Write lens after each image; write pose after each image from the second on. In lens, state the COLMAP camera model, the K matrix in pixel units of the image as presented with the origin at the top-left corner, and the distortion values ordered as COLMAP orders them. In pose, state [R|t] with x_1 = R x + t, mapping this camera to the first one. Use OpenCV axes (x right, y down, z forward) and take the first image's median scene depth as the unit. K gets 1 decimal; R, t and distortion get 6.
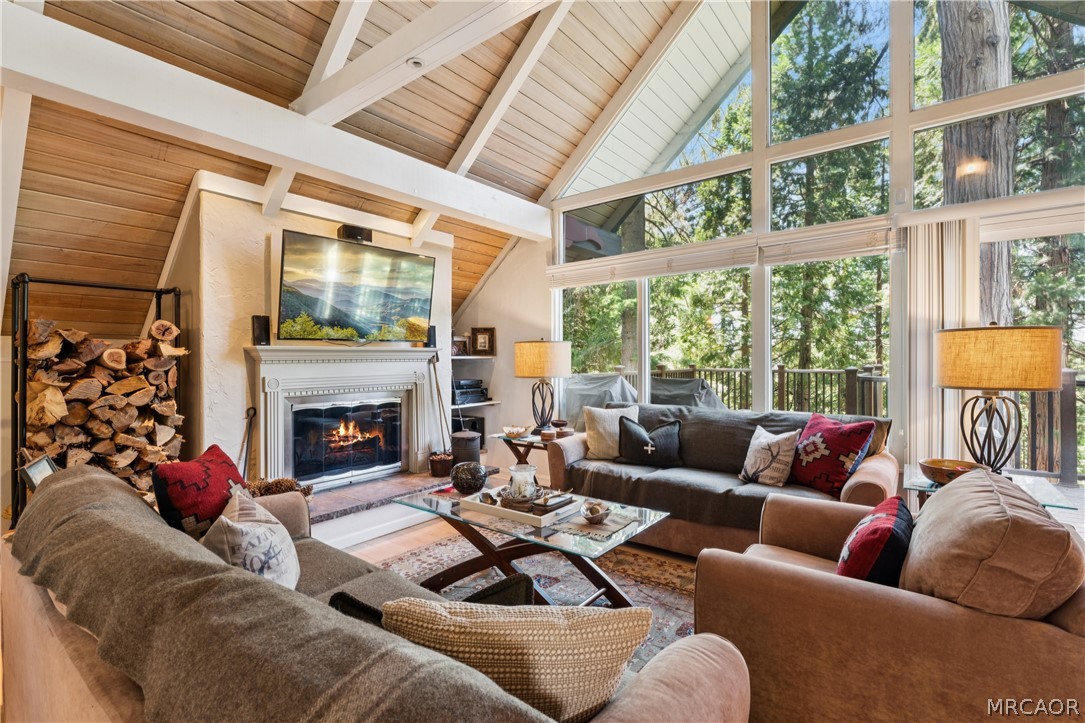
lens RADIAL K [[502.8, 0, 541.6], [0, 502.8, 361.3], [0, 0, 1]] dist [-0.002347, -0.000396]
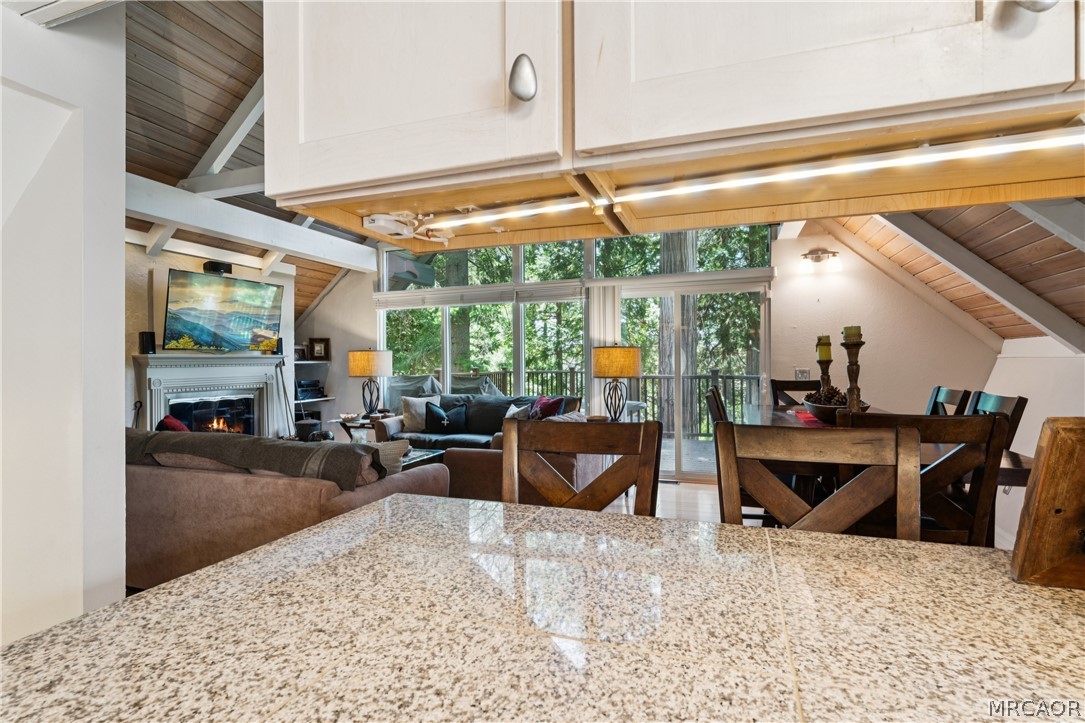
lens RADIAL K [[533.6, 0, 545.4], [0, 533.6, 362.3], [0, 0, 1]] dist [-0.001156, -0.000207]
pose [[0.948224, -0.003989, 0.317578, -0.008440], [0.005682, 0.999974, -0.004404, 0.001709], [-0.317552, 0.005981, 0.948222, -0.564297]]
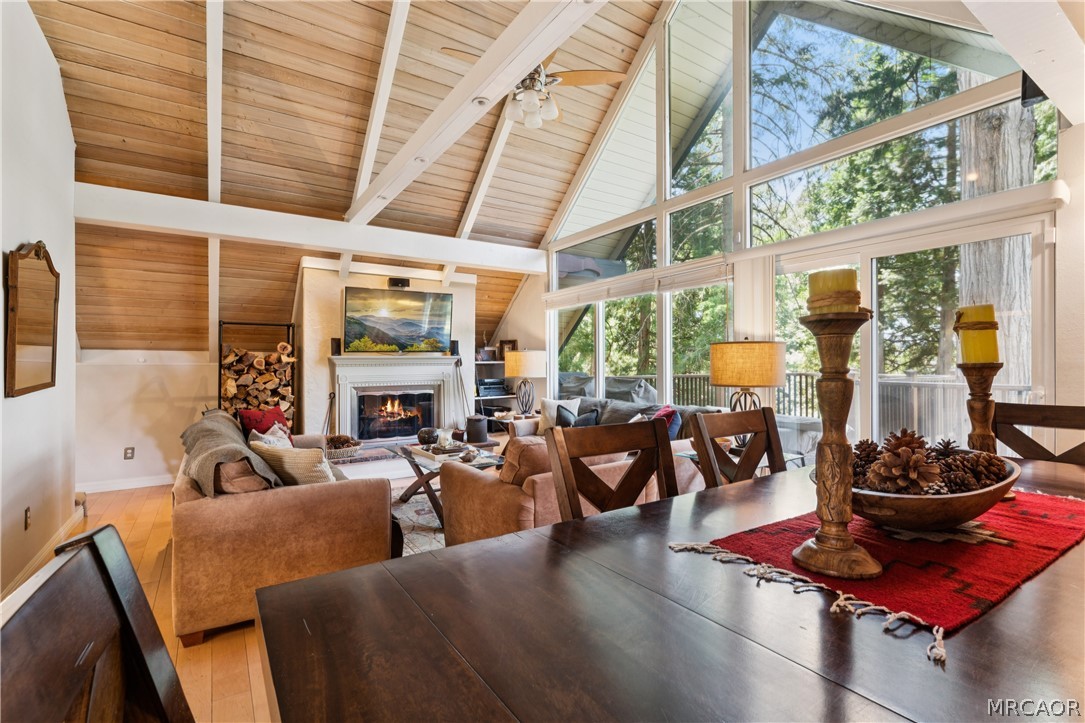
lens RADIAL K [[499.0, 0, 542.5], [0, 499.0, 361.5], [0, 0, 1]] dist [0.000014, 0.000032]
pose [[0.947814, -0.000771, -0.318822, 0.529645], [-0.001413, 0.999977, -0.006619, -0.001939], [0.318820, 0.006724, 0.947791, -0.304799]]
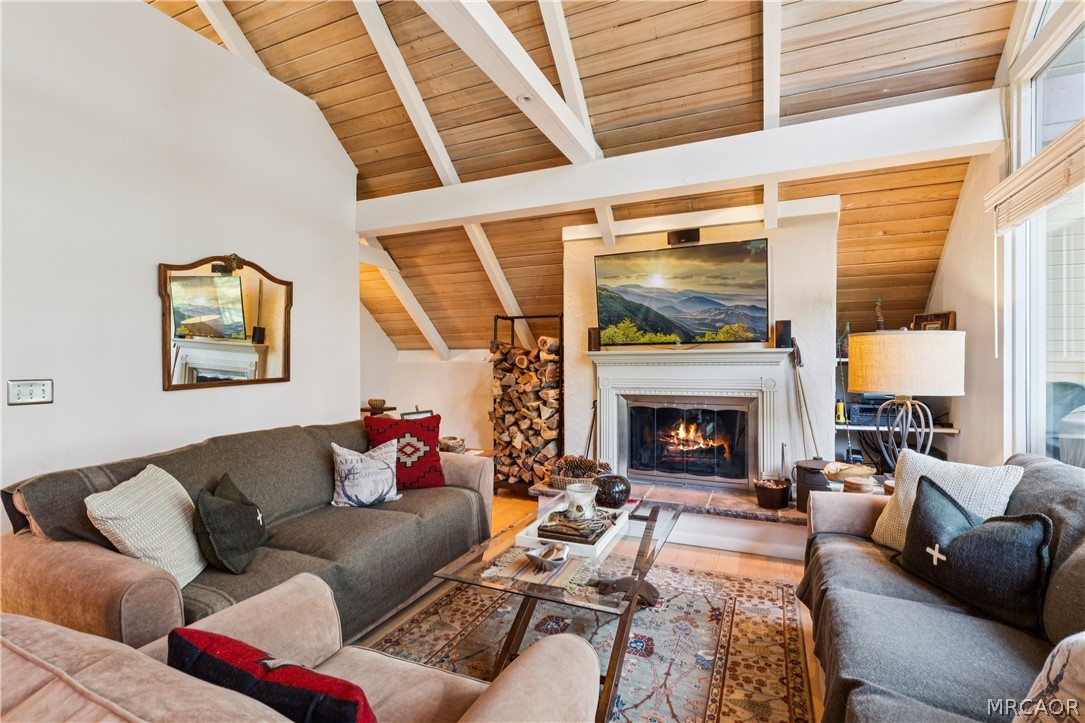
lens RADIAL K [[499.0, 0, 542.5], [0, 499.0, 361.5], [0, 0, 1]] dist [0.000014, 0.000032]
pose [[0.237315, 0.000599, -0.971433, 0.525781], [-0.004461, 0.999990, -0.000473, -0.004082], [0.971423, 0.004445, 0.237315, 0.484481]]
